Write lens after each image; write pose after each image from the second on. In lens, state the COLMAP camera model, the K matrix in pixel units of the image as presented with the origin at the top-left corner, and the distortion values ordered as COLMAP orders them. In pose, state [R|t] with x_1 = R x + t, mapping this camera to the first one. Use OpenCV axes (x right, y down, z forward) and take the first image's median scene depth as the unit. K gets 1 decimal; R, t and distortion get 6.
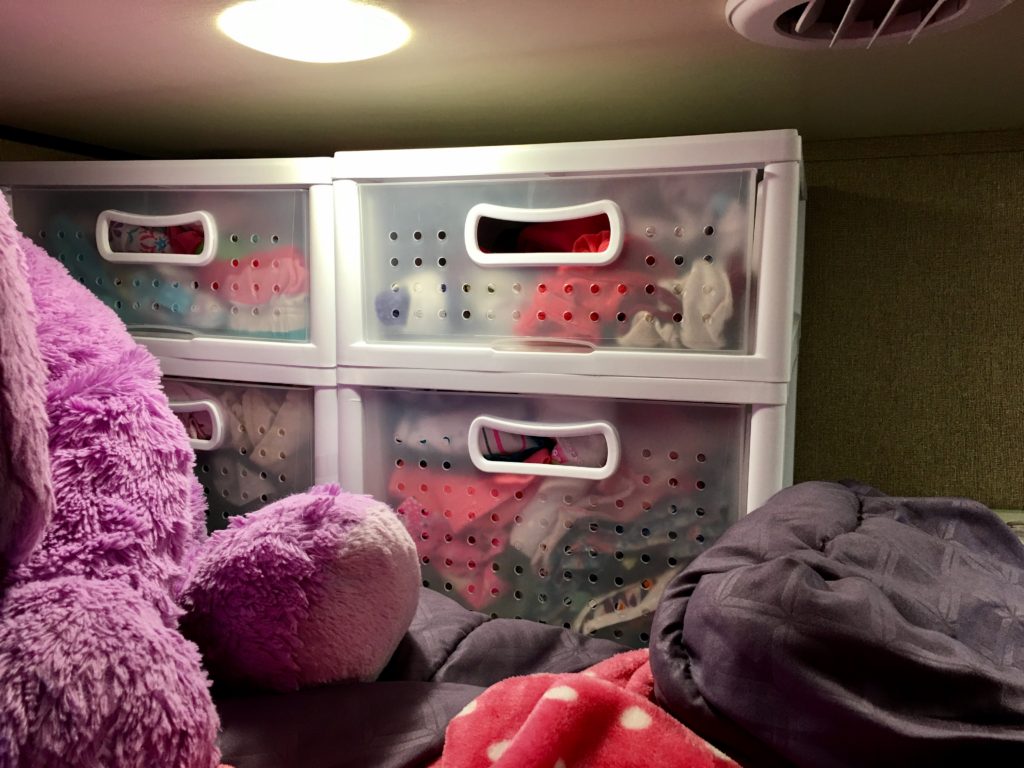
lens RADIAL K [[866.9, 0, 512.8], [0, 866.9, 377.9], [0, 0, 1]] dist [0.084036, -0.120523]
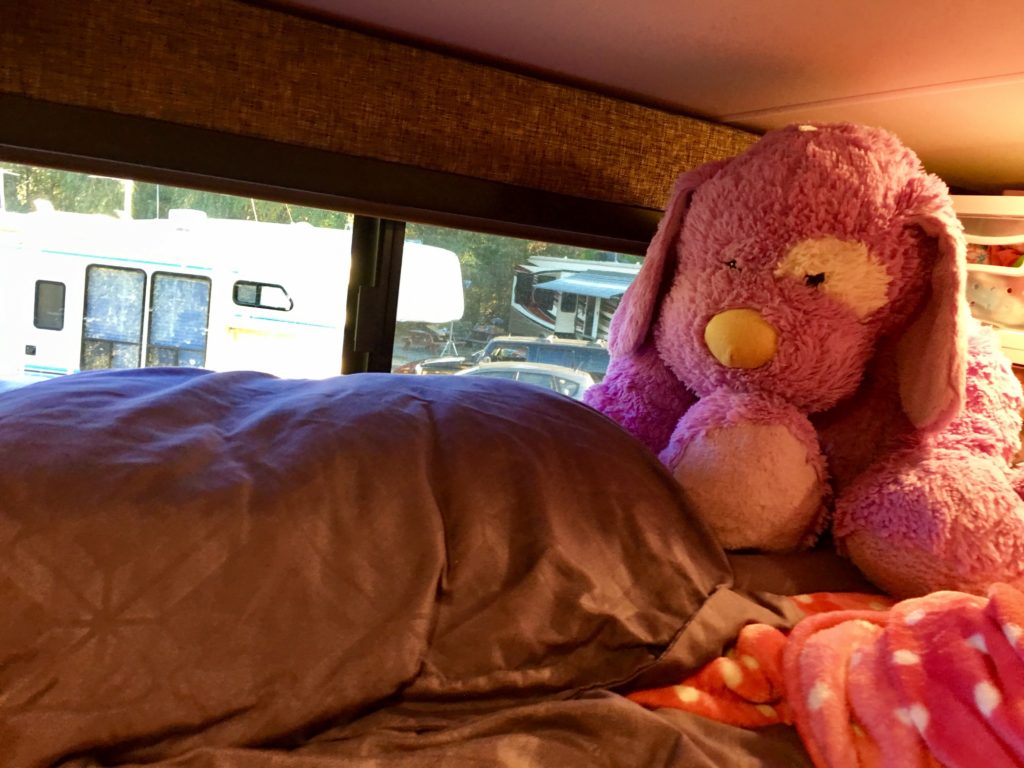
lens RADIAL K [[866.9, 0, 512.8], [0, 866.9, 377.9], [0, 0, 1]] dist [0.084036, -0.120523]
pose [[0.741949, 0.155808, -0.652101, -0.056025], [-0.162613, 0.985401, 0.050425, 0.137337], [0.650437, 0.068627, 0.756454, -0.837476]]
